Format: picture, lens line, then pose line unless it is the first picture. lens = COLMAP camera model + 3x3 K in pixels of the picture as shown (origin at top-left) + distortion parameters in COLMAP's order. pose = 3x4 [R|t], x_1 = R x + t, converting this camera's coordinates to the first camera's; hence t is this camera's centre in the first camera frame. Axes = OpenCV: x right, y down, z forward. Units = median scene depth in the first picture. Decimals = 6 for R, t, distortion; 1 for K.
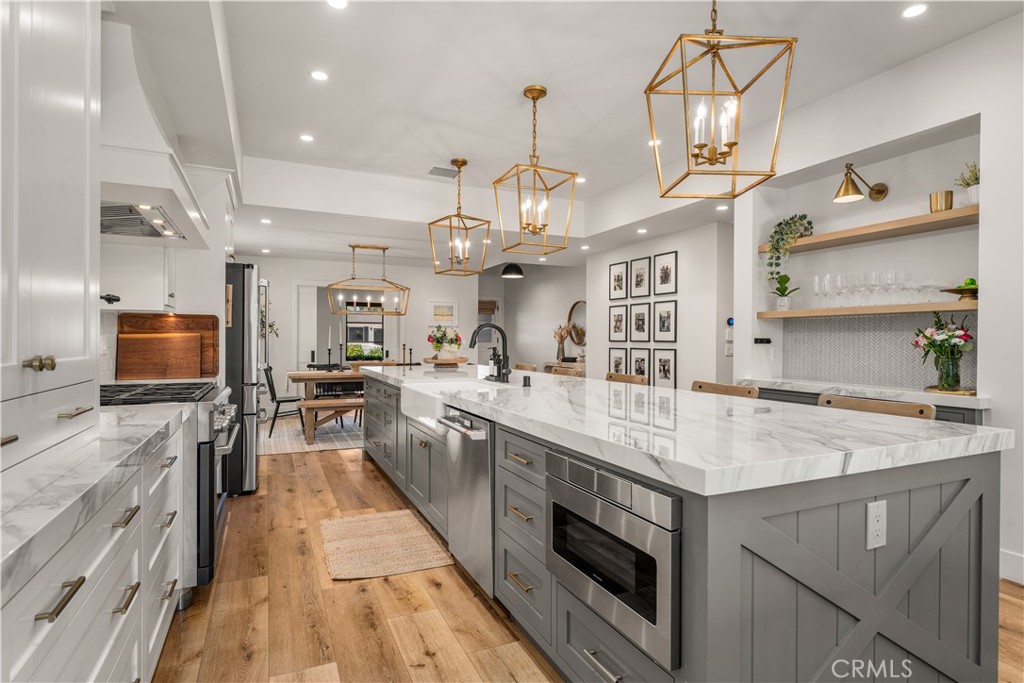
lens RADIAL K [[531.1, 0, 512.0], [0, 531.1, 341.5], [0, 0, 1]] dist [0.003227, 0.000291]
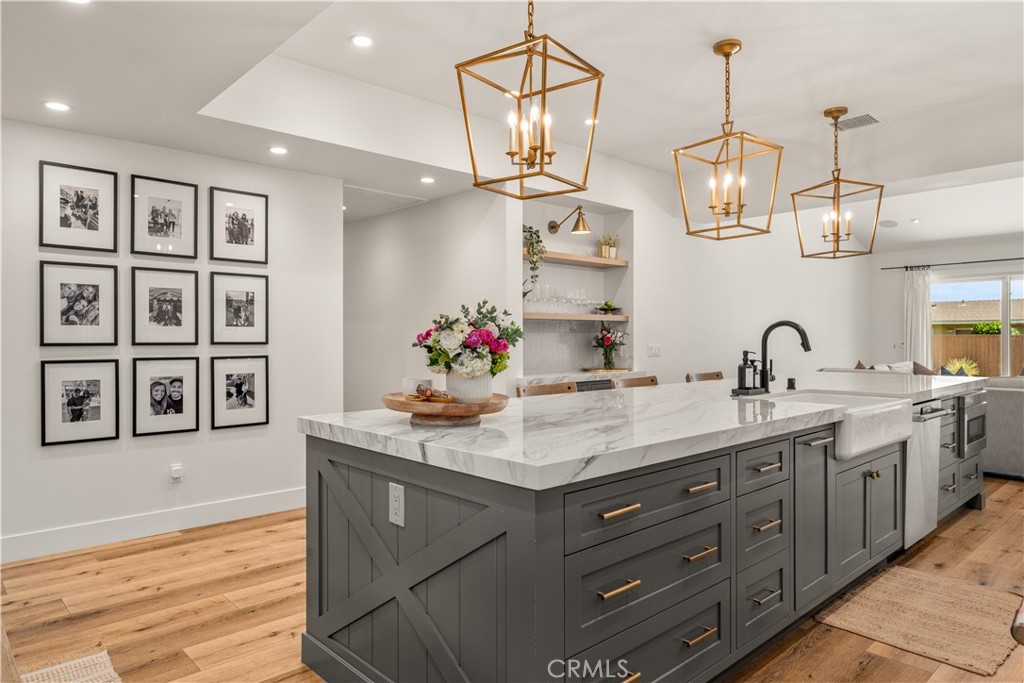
lens RADIAL K [[637.1, 0, 512.0], [0, 637.1, 341.5], [0, 0, 1]] dist [0.002343, 0.000416]
pose [[-0.305659, -0.008623, 0.952102, -0.457173], [0.004661, 0.999933, 0.010552, -0.007978], [-0.952130, 0.007663, -0.305599, 0.914570]]
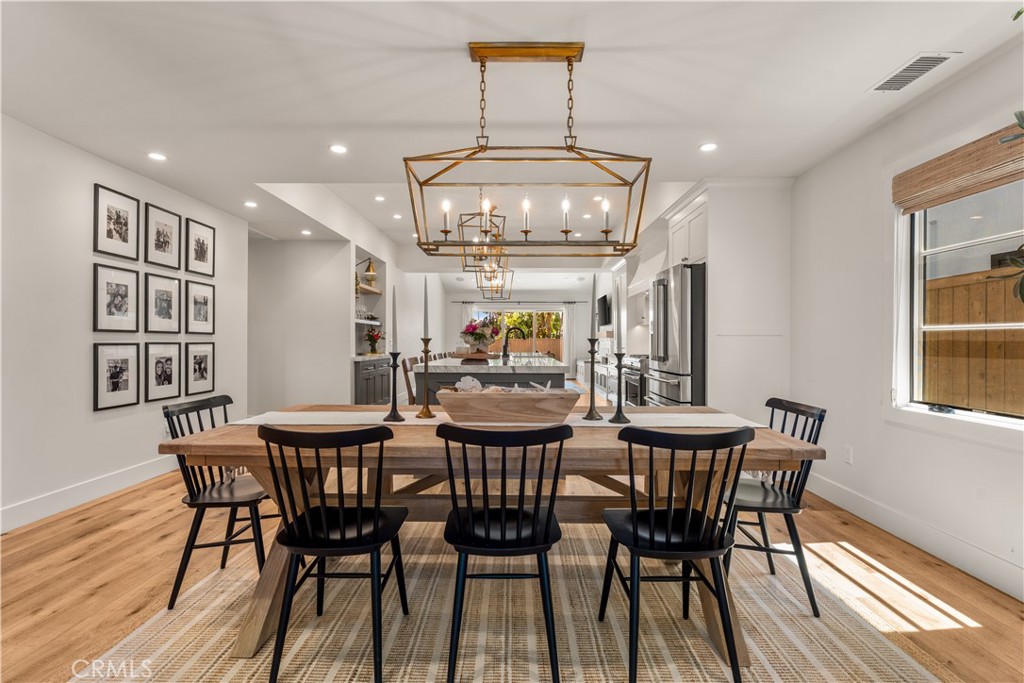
lens RADIAL K [[466.6, 0, 512.0], [0, 466.6, 341.5], [0, 0, 1]] dist [-0.001966, -0.000027]
pose [[-0.900590, -0.007580, 0.434603, -0.432825], [-0.005876, 0.999969, 0.005265, 0.005887], [-0.434629, 0.002188, -0.900607, 1.404541]]
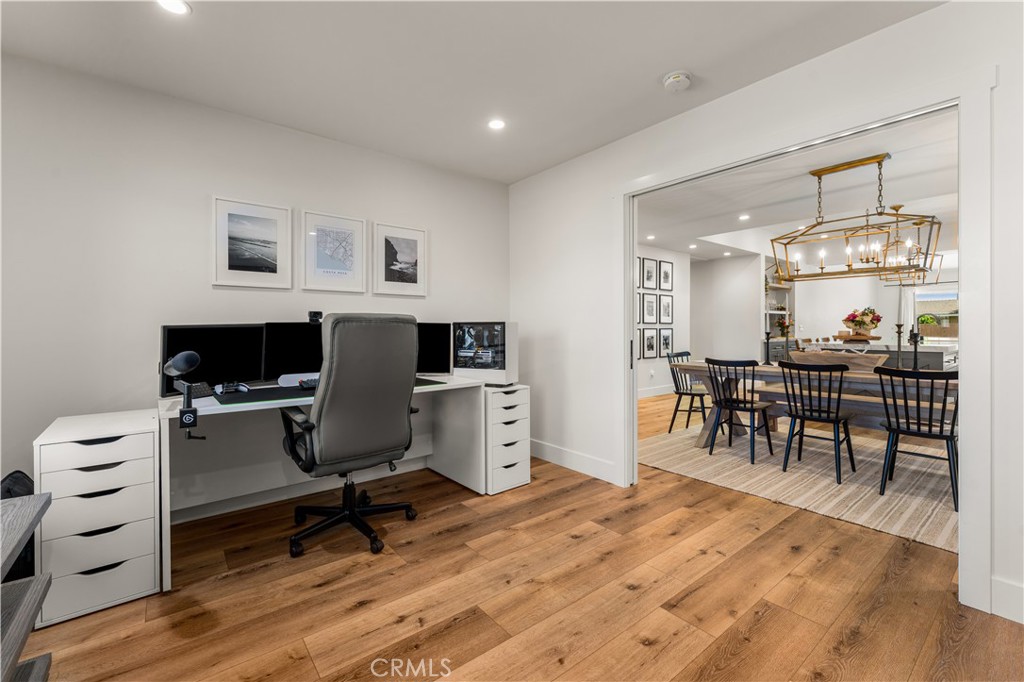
lens RADIAL K [[431.2, 0, 506.7], [0, 431.2, 332.2], [0, 0, 1]] dist [0.000577, -0.000024]
pose [[-0.222980, -0.013424, 0.974731, -0.737811], [0.006161, 0.999866, 0.015180, 0.003642], [-0.974804, 0.009390, -0.222867, 1.650076]]
